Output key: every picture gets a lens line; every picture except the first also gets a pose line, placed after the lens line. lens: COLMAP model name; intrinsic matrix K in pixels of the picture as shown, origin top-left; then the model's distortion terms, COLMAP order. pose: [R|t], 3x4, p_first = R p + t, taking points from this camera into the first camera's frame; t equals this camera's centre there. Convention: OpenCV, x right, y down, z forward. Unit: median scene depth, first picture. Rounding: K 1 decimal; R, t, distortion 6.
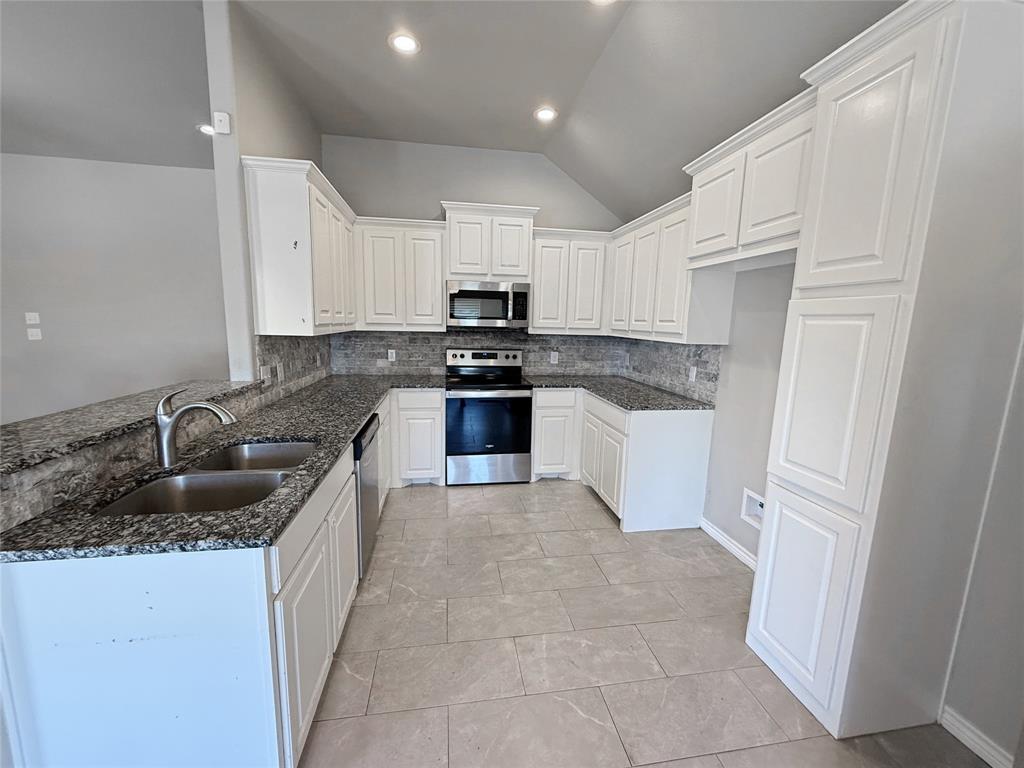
lens RADIAL K [[407.1, 0, 511.9], [0, 407.1, 384.0], [0, 0, 1]] dist [-0.001658, 0.000391]
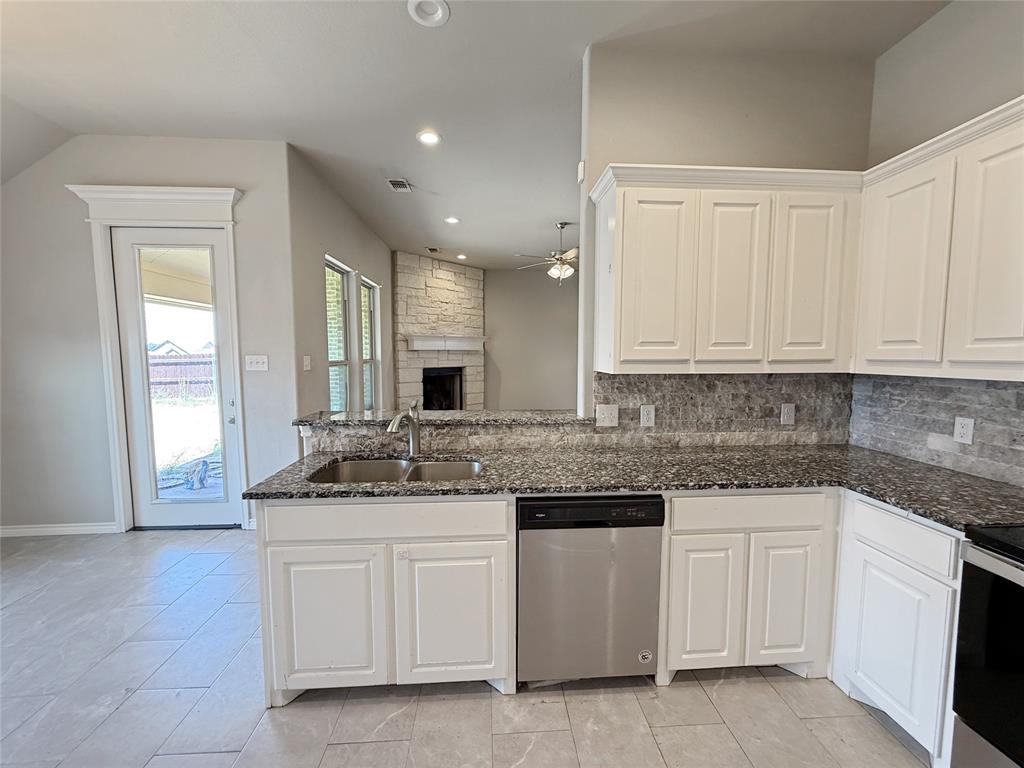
lens RADIAL K [[407.1, 0, 511.8], [0, 407.1, 383.7], [0, 0, 1]] dist [-0.001658, 0.000391]
pose [[-0.097736, 0.050644, -0.993923, 0.283634], [-0.154187, 0.985875, 0.065395, -0.100363], [0.983196, 0.159642, -0.088546, 0.726316]]
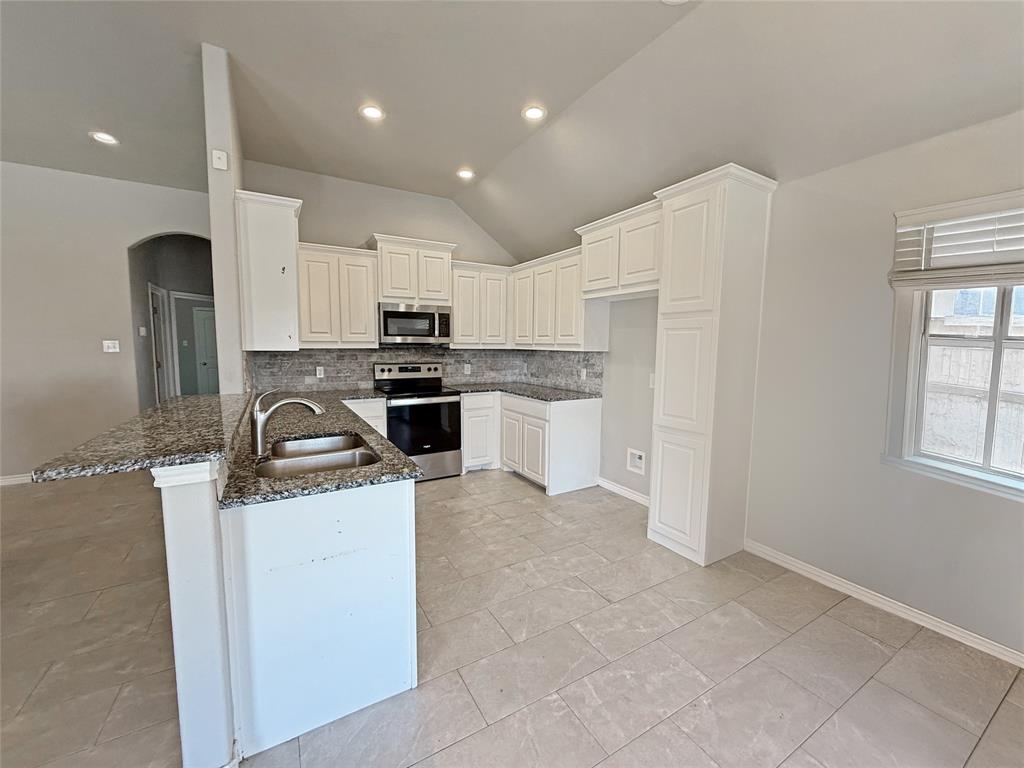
lens RADIAL K [[407.1, 0, 512.0], [0, 407.1, 384.0], [0, 0, 1]] dist [-0.001658, 0.000391]
pose [[0.932725, -0.051786, 0.356852, -0.287131], [0.069810, 0.996844, -0.037806, 0.046363], [-0.353768, 0.060174, 0.933396, -0.202656]]
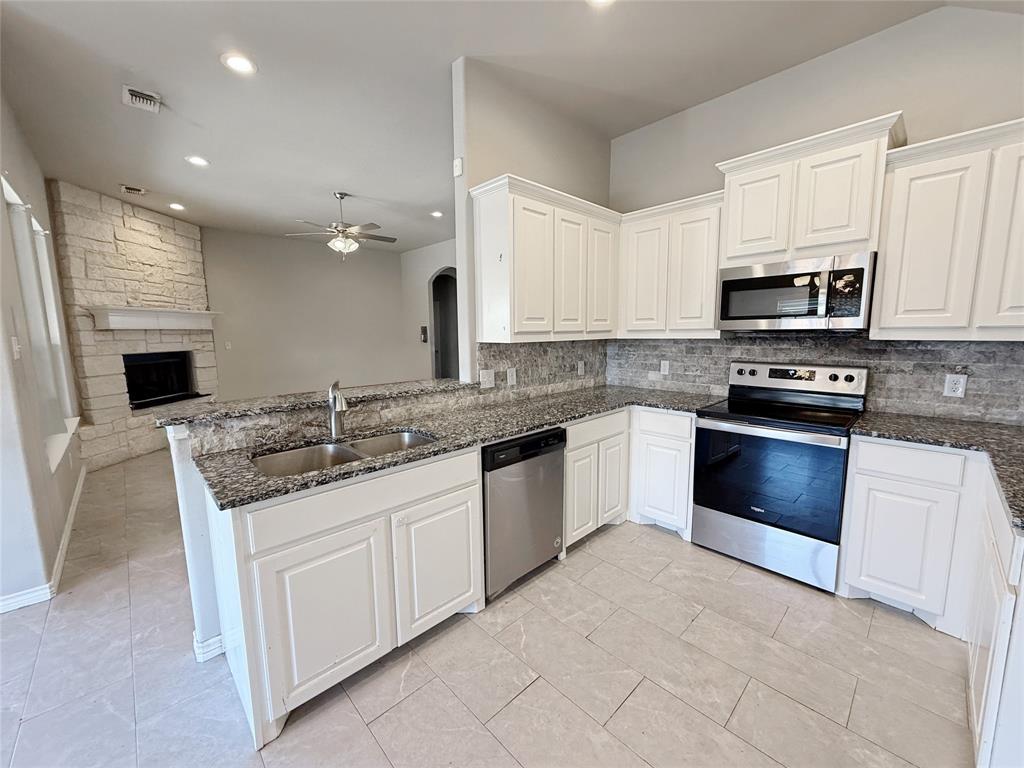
lens RADIAL K [[407.1, 0, 512.0], [0, 407.1, 383.9], [0, 0, 1]] dist [-0.001658, 0.000391]
pose [[0.568194, 0.075144, -0.819456, 0.304357], [-0.099775, 0.994766, 0.022038, -0.031860], [0.816823, 0.069239, 0.572718, 0.348336]]
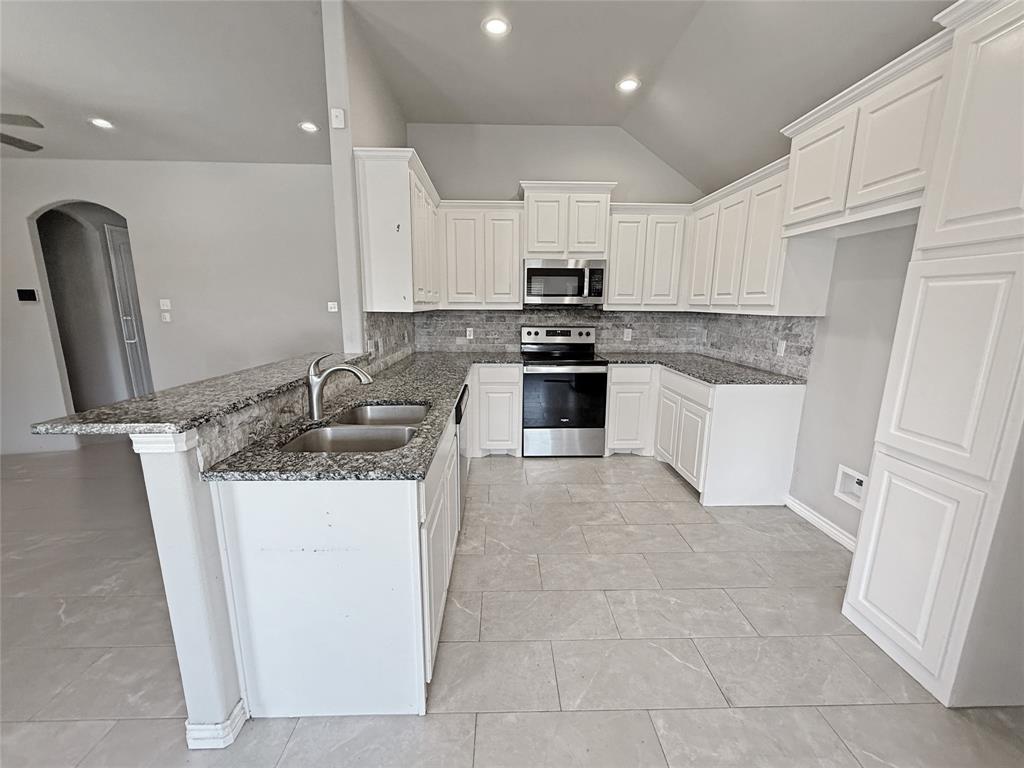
lens RADIAL K [[407.1, 0, 511.5], [0, 407.1, 383.9], [0, 0, 1]] dist [-0.001658, 0.000391]
pose [[0.991183, 0.008605, -0.132223, -0.065619], [-0.003450, 0.999227, 0.039166, 0.025617], [0.132458, -0.038365, 0.990446, -0.046418]]
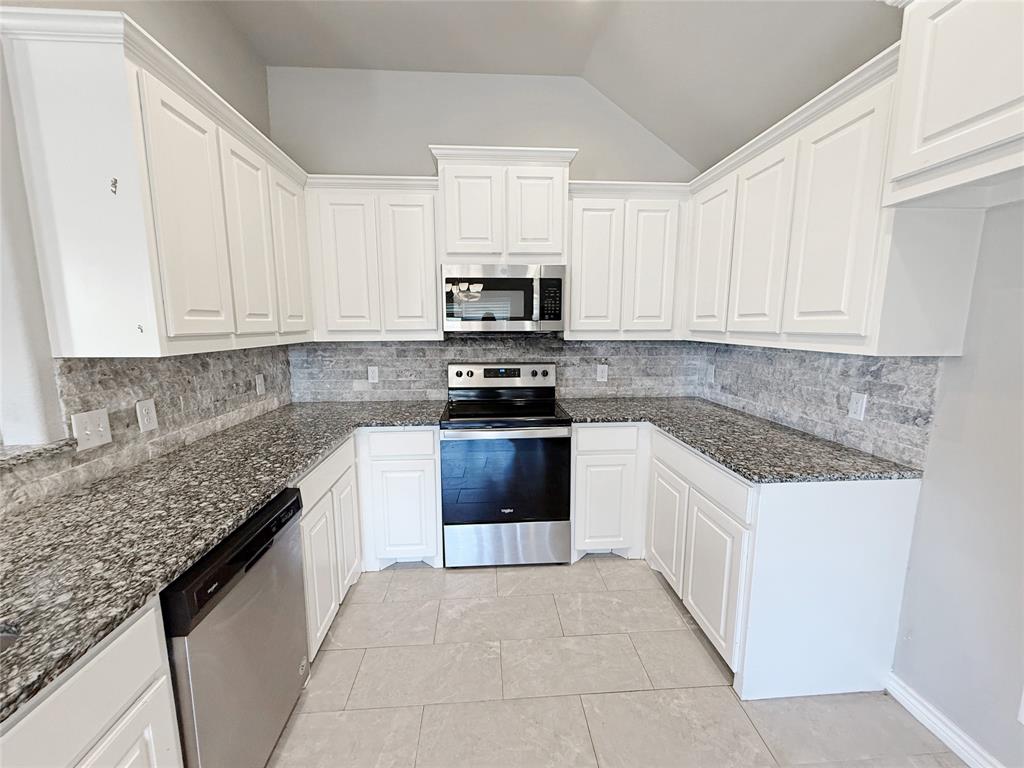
lens RADIAL K [[407.1, 0, 511.9], [0, 407.1, 383.6], [0, 0, 1]] dist [-0.001658, 0.000391]
pose [[0.995575, -0.012859, -0.093083, 0.021331], [0.011847, 0.999865, -0.011426, -0.058967], [0.093217, 0.010272, 0.995593, 0.419262]]
